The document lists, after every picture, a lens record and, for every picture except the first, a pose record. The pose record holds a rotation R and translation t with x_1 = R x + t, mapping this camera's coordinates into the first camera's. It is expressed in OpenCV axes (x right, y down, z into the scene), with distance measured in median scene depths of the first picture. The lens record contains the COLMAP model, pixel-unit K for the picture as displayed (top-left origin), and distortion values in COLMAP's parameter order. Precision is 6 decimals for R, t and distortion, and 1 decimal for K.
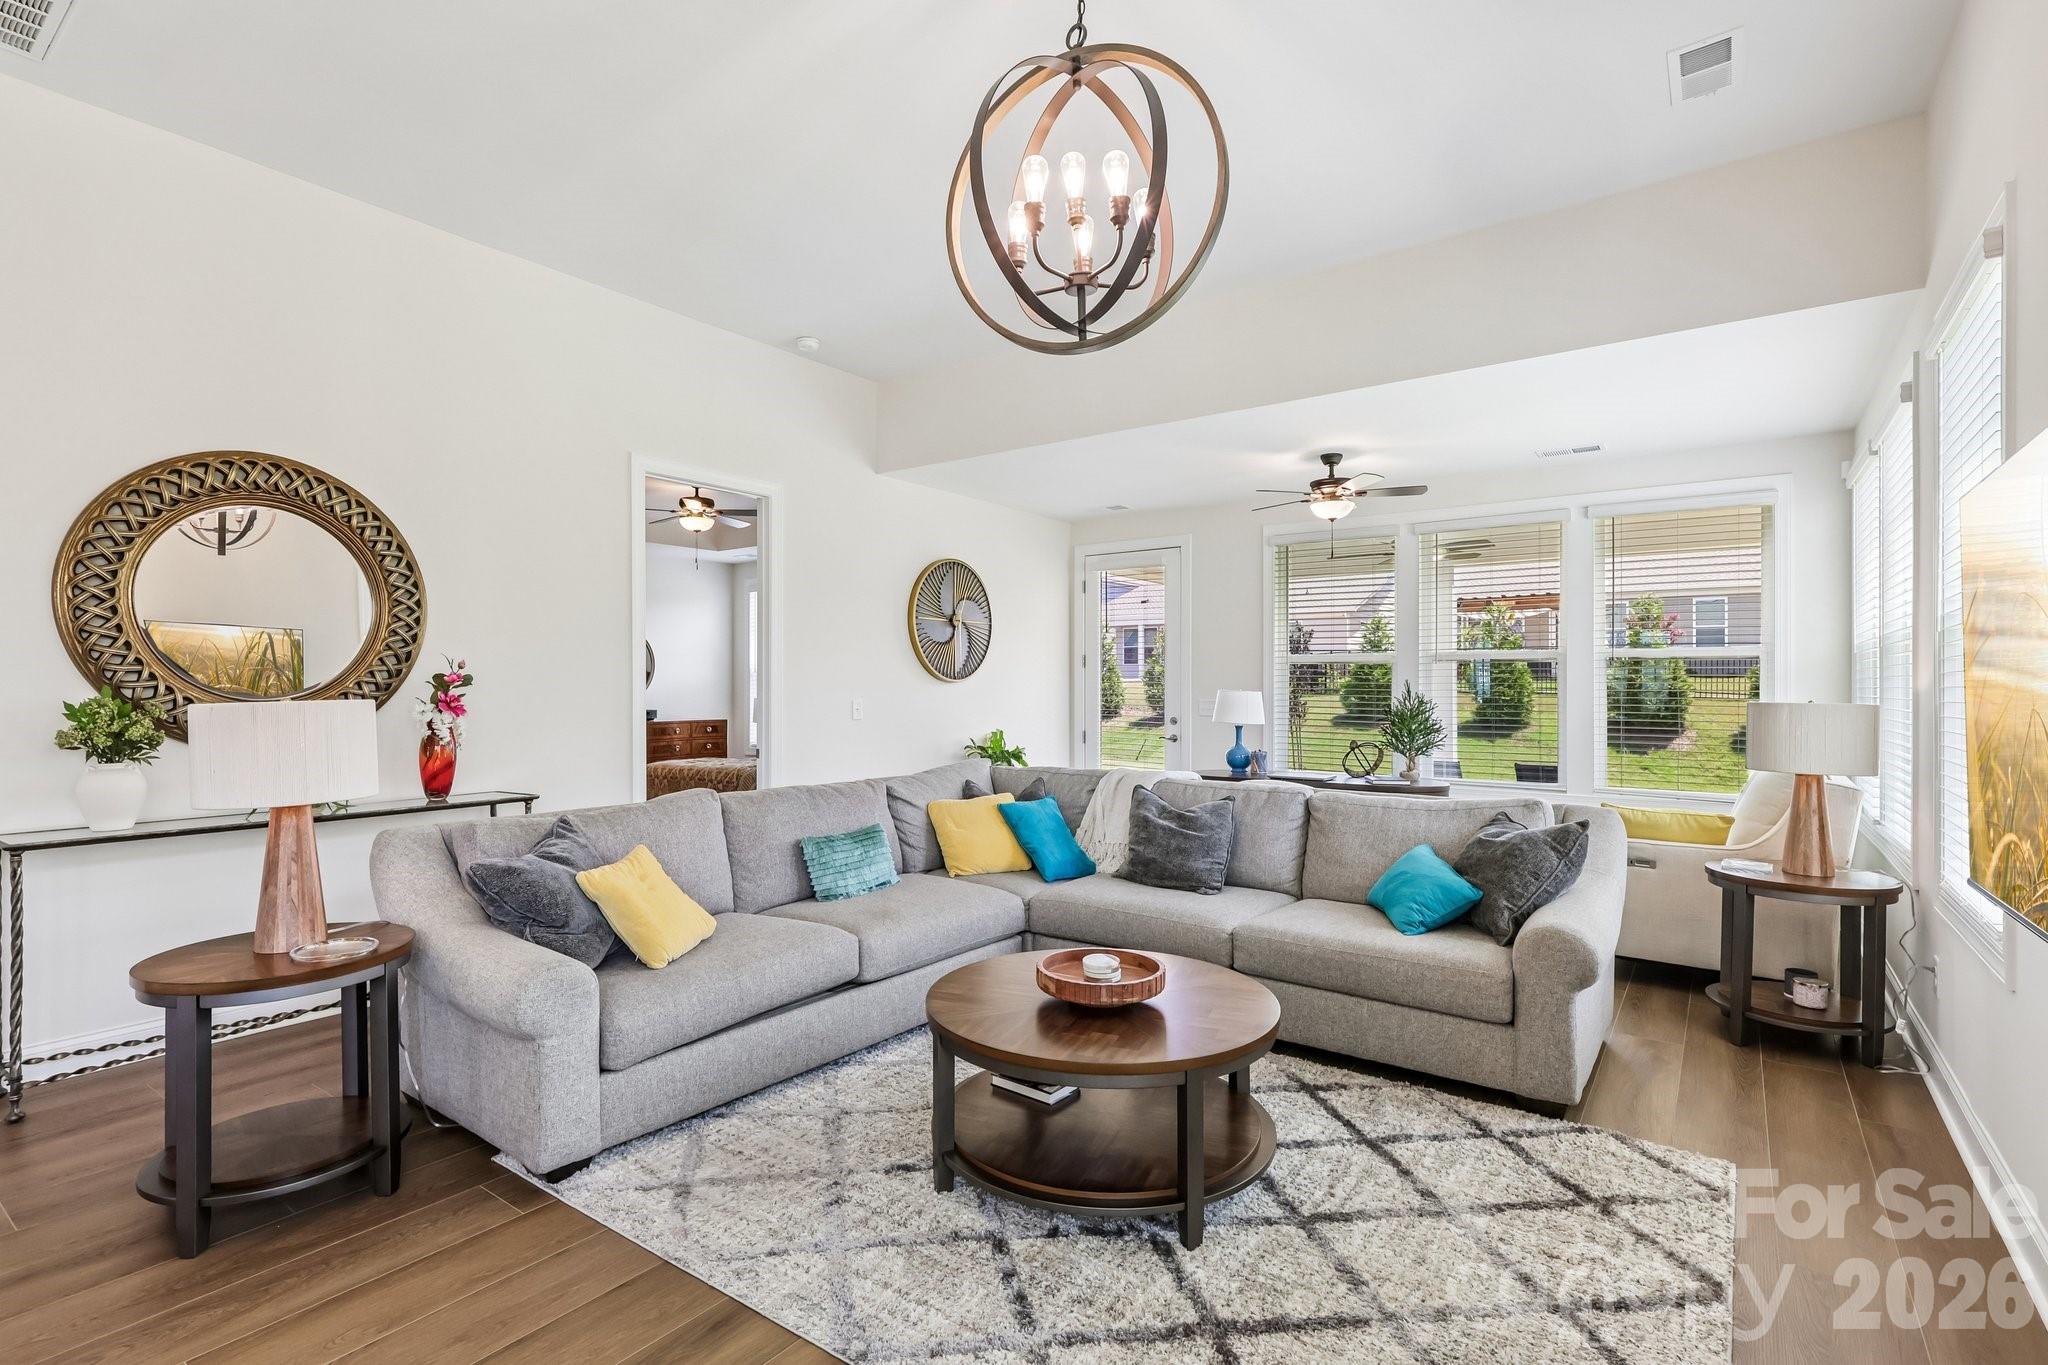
lens RADIAL K [[972.8, 0, 1029.9], [0, 972.8, 687.4], [0, 0, 1]] dist [-0.004450, 0.002989]
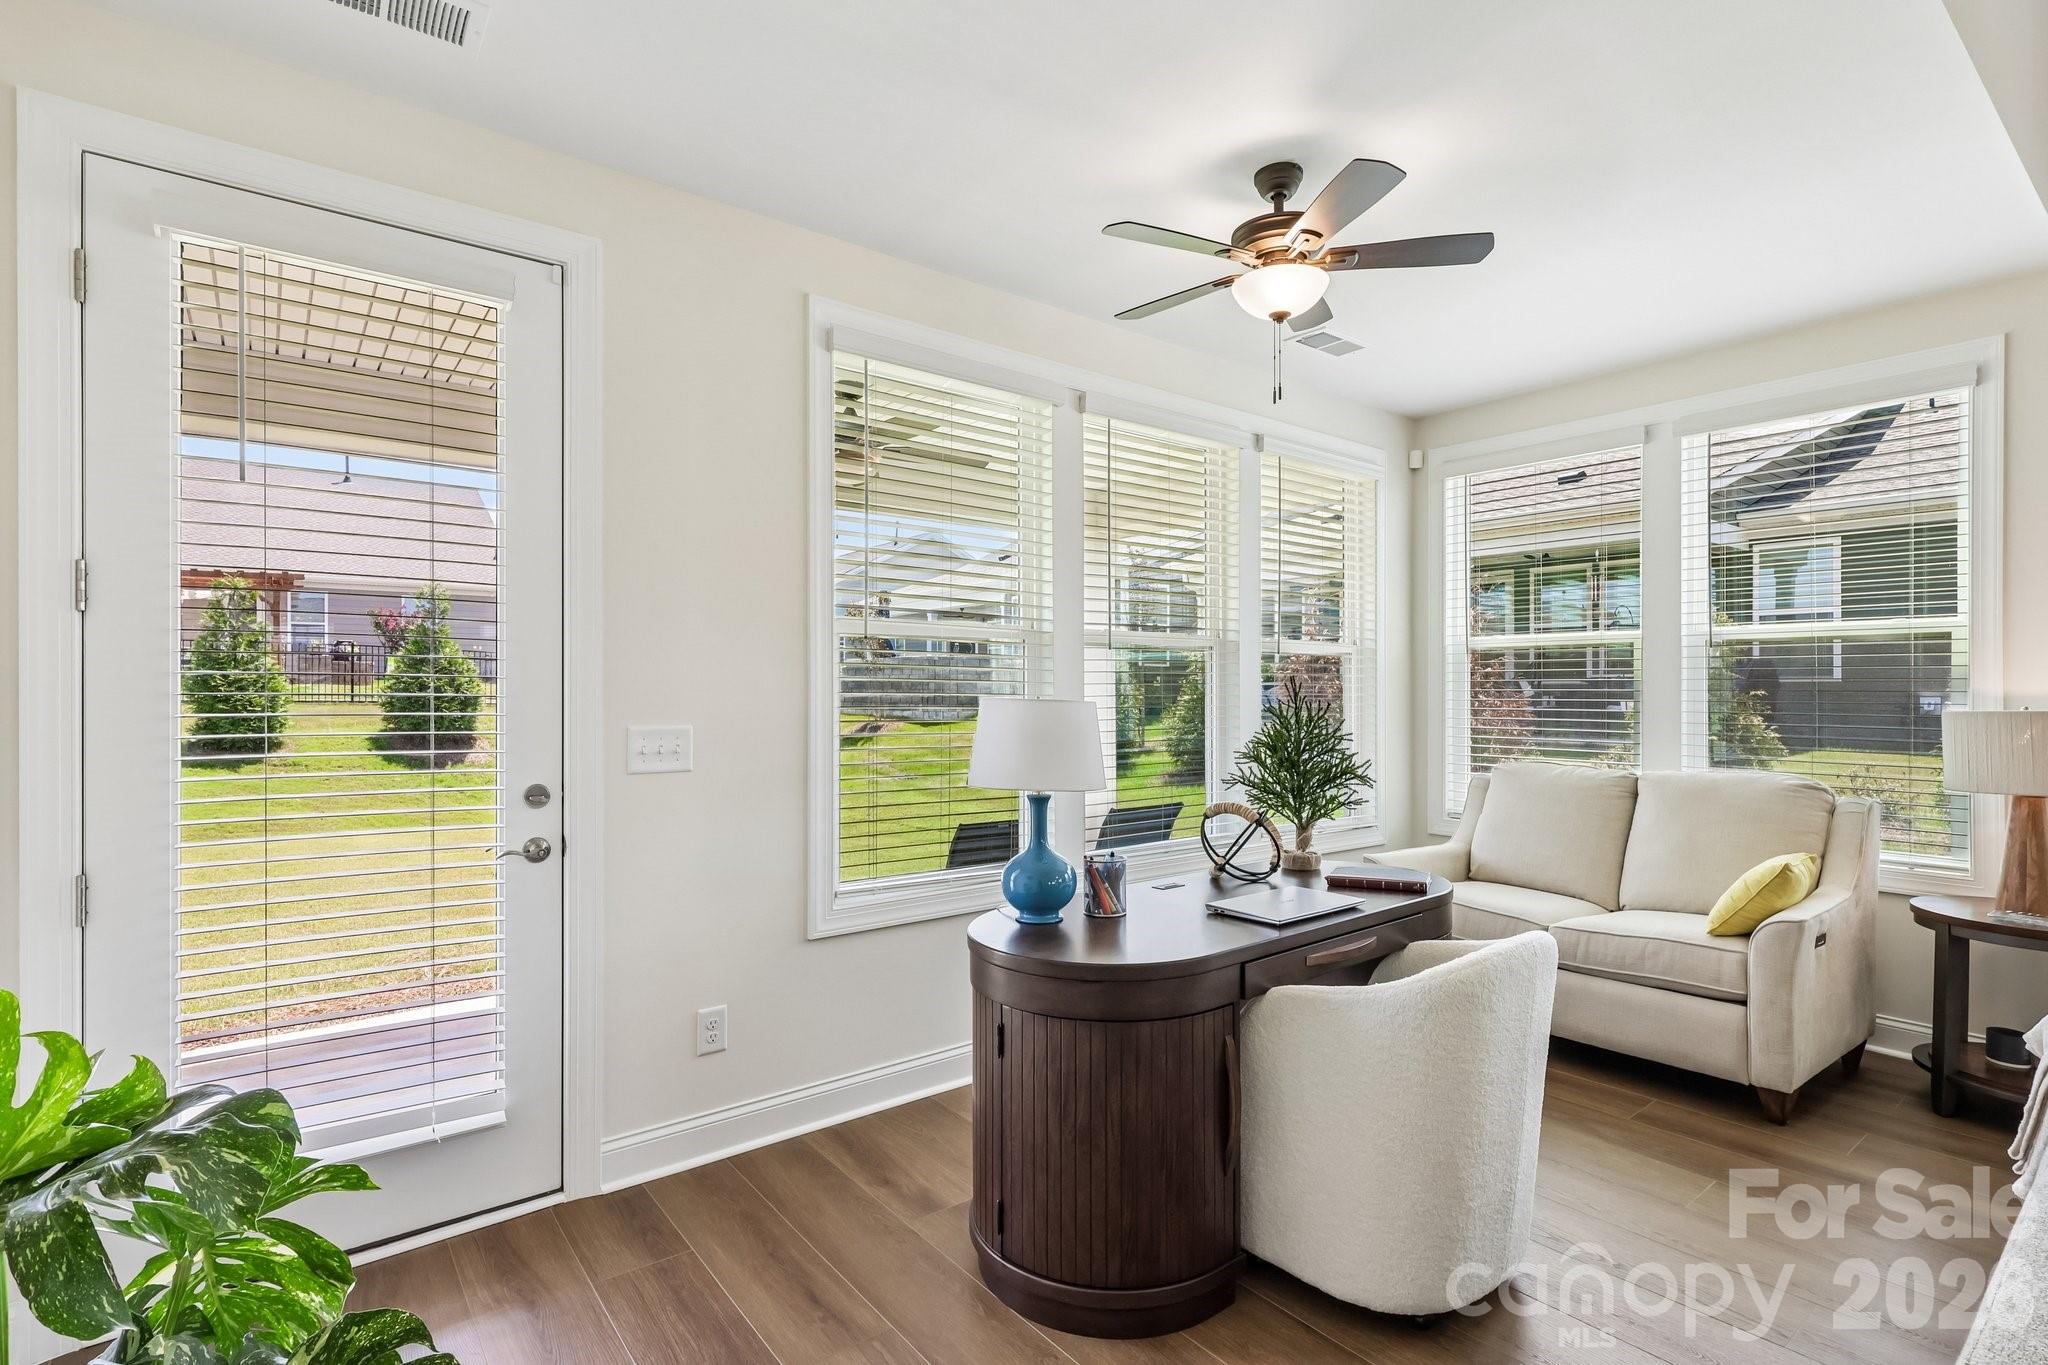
lens RADIAL K [[972.8, 0, 1015.6], [0, 972.8, 688.8], [0, 0, 1]] dist [-0.004450, 0.002989]
pose [[0.284574, 0.003456, 0.958648, -0.165174], [0.001063, 0.999992, -0.003921, 0.000617], [-0.958653, 0.002135, 0.284568, 1.062205]]
